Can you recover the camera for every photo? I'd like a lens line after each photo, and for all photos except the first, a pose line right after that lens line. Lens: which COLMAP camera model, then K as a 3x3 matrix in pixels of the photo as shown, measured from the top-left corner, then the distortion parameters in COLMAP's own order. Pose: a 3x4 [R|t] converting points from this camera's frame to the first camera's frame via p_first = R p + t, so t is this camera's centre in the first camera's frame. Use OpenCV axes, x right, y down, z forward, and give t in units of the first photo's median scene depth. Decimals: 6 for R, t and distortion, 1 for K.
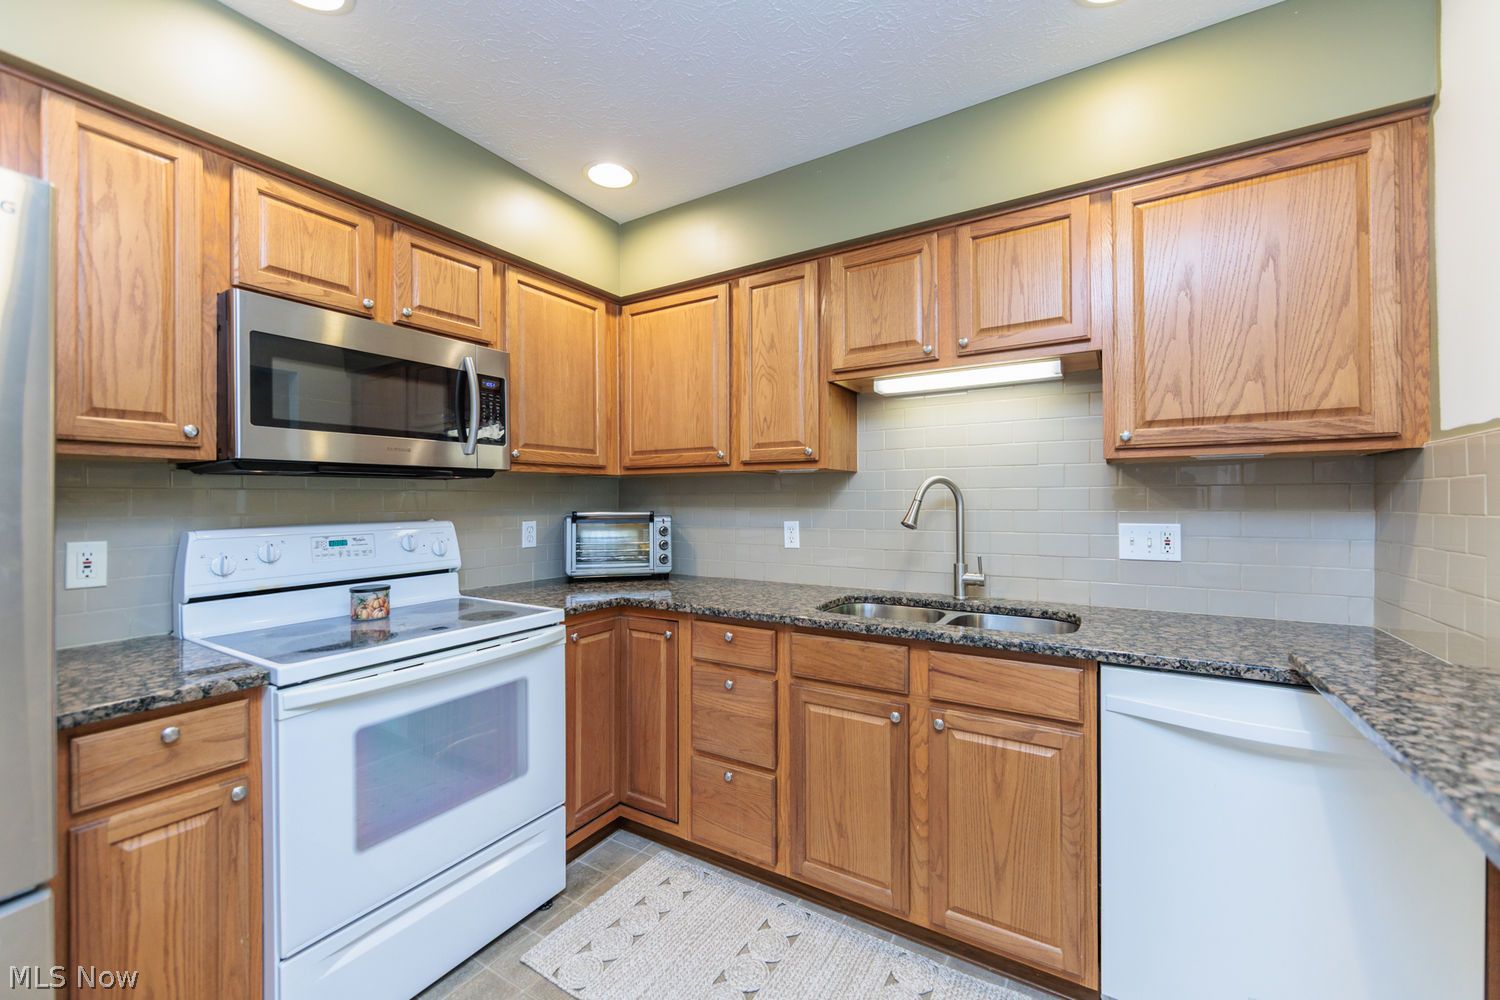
lens RADIAL K [[588.7, 0, 750.0], [0, 588.7, 500.0], [0, 0, 1]] dist [-0.005268, -0.000263]
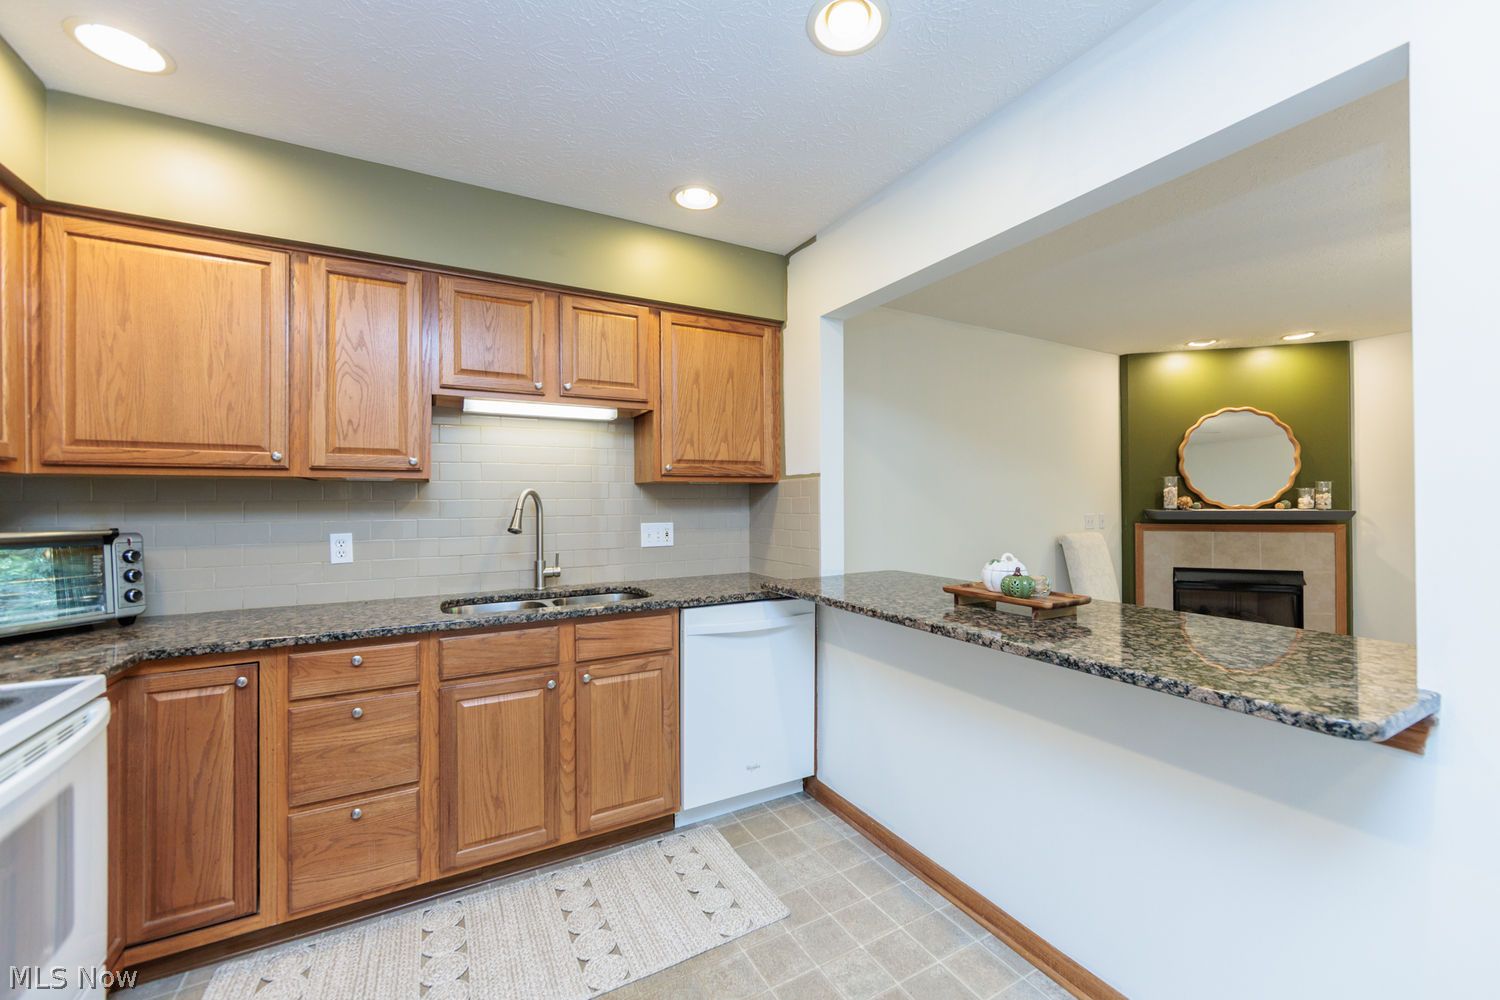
lens RADIAL K [[588.7, 0, 750.0], [0, 588.7, 500.0], [0, 0, 1]] dist [-0.005268, -0.000263]
pose [[0.499712, 0.003084, 0.866186, -0.556173], [0.004174, 0.999973, -0.005968, -0.009997], [-0.866181, 0.006597, 0.499686, 0.011386]]
